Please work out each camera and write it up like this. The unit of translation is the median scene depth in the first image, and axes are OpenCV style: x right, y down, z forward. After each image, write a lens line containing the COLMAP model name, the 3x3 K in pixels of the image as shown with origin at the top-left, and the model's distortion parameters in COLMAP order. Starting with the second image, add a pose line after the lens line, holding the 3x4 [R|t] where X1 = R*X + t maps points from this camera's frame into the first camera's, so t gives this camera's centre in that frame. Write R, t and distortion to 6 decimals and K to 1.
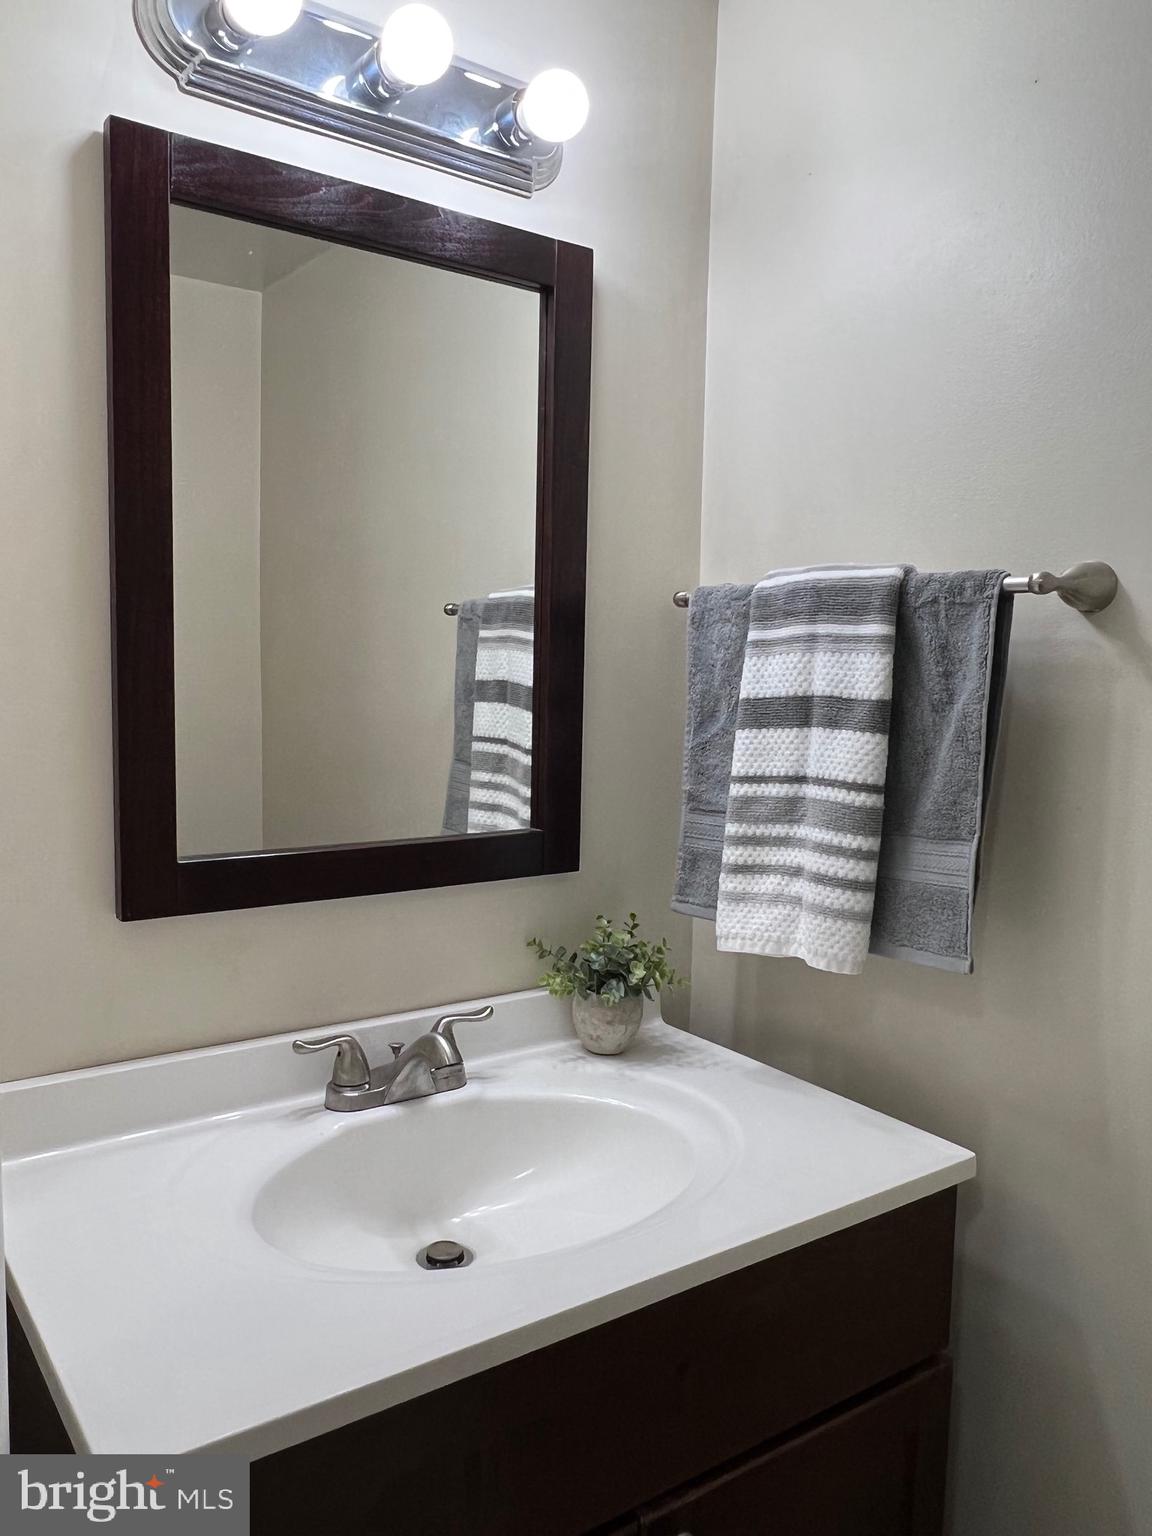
lens RADIAL K [[1165.6, 0, 576.3], [0, 1165.6, 766.4], [0, 0, 1]] dist [0.007234, 0.005968]
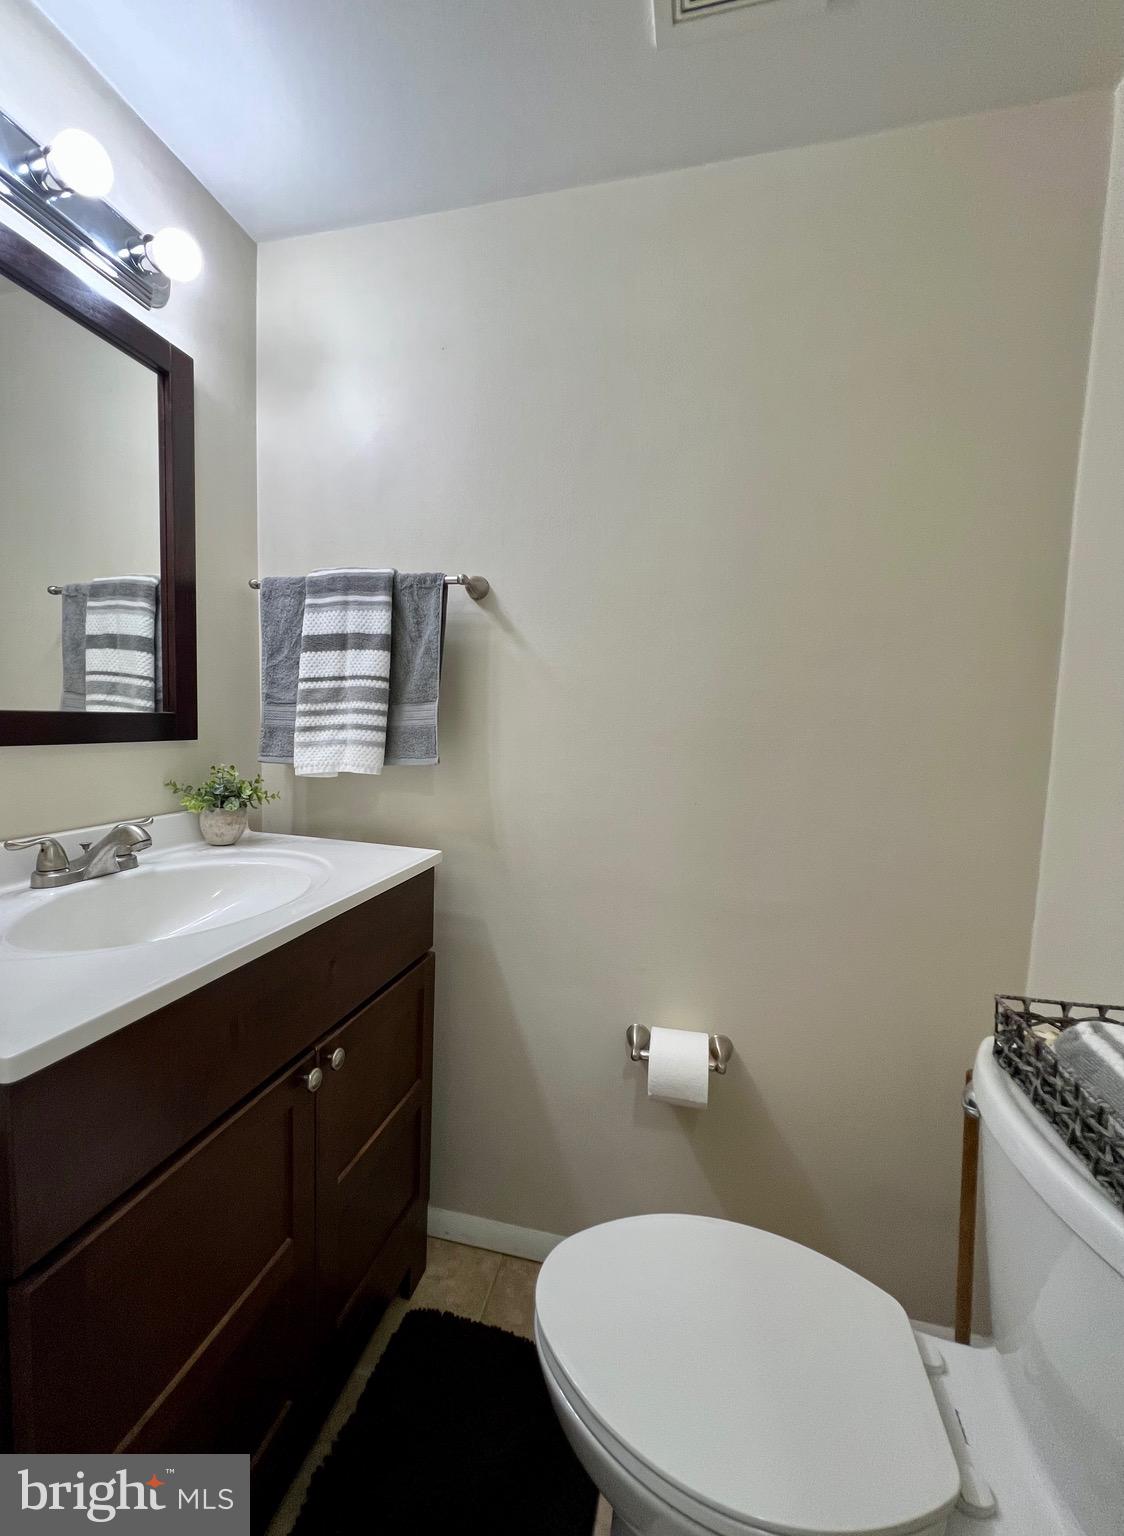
lens RADIAL K [[600.3, 0, 554.7], [0, 600.3, 757.2], [0, 0, 1]] dist [-0.001836, 0.000702]
pose [[0.772882, -0.048377, 0.632703, -0.165621], [0.044918, 0.998759, 0.021495, 0.135122], [-0.632958, 0.011806, 0.774096, 0.022604]]
